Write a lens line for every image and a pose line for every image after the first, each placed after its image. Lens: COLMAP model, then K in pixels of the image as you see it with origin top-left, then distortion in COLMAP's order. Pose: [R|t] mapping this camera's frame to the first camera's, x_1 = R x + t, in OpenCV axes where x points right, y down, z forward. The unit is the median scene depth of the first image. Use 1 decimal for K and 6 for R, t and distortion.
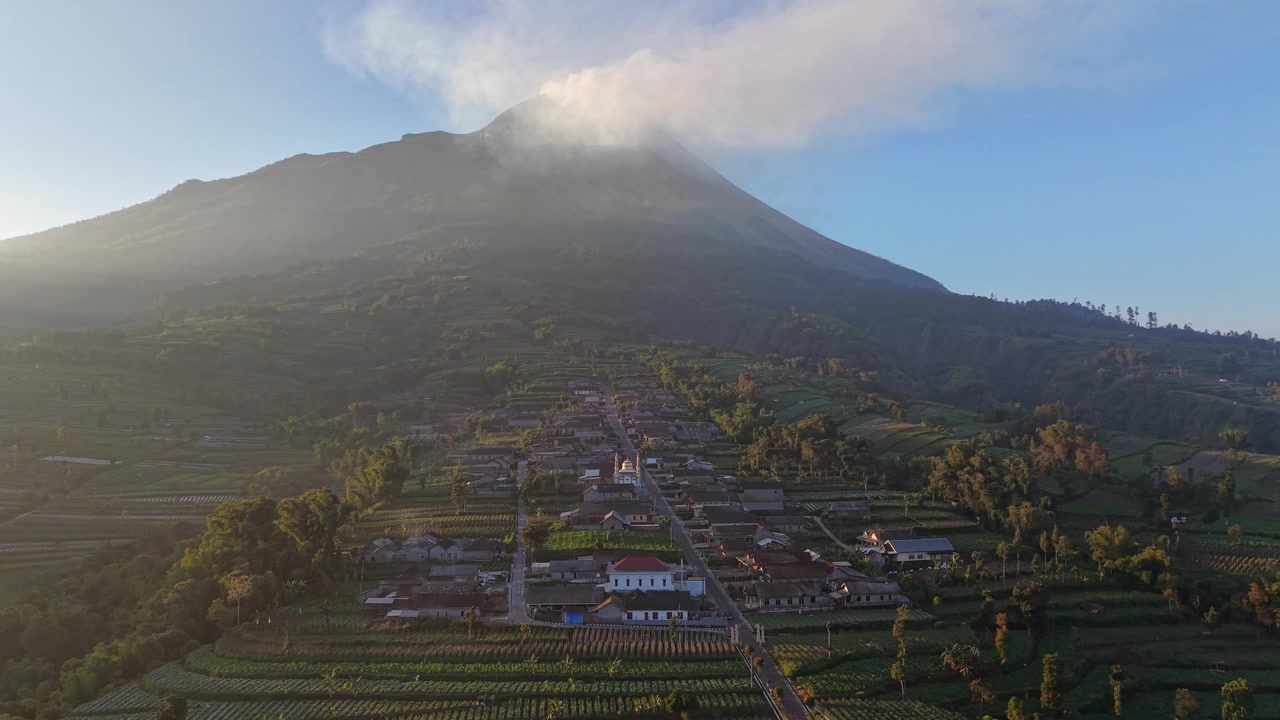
lens RADIAL K [[909.8, 0, 640.0], [0, 909.8, 360.0], [0, 0, 1]] dist [0.036489, -0.044013]
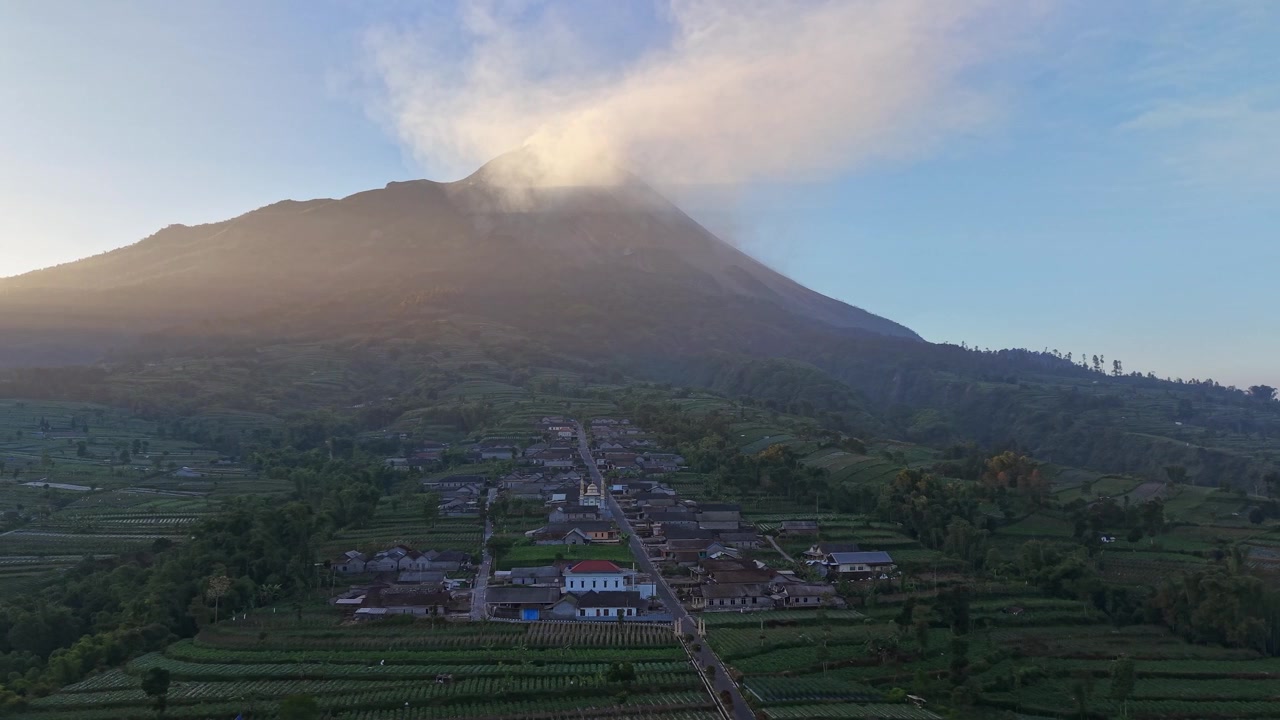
lens RADIAL K [[909.8, 0, 640.0], [0, 909.8, 360.0], [0, 0, 1]] dist [0.036489, -0.044013]
pose [[0.999777, 0.007296, 0.019801, 0.018659], [-0.006227, 0.998547, -0.053525, 0.022478], [-0.020163, 0.053390, 0.998370, -0.053204]]
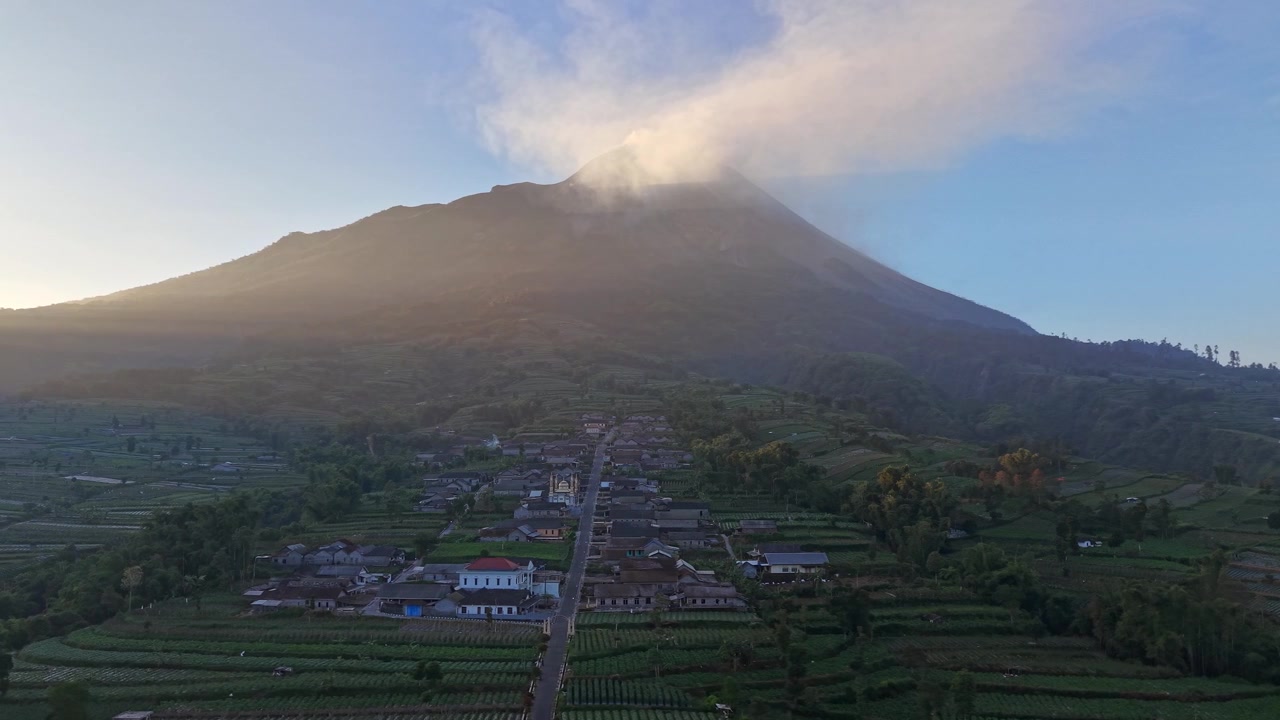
lens RADIAL K [[909.8, 0, 640.0], [0, 909.8, 360.0], [0, 0, 1]] dist [0.036489, -0.044013]
pose [[0.994649, -0.002736, -0.103274, 0.174180], [-0.002373, 0.998781, -0.049314, 0.022138], [0.103283, 0.049295, 0.993430, -0.036003]]
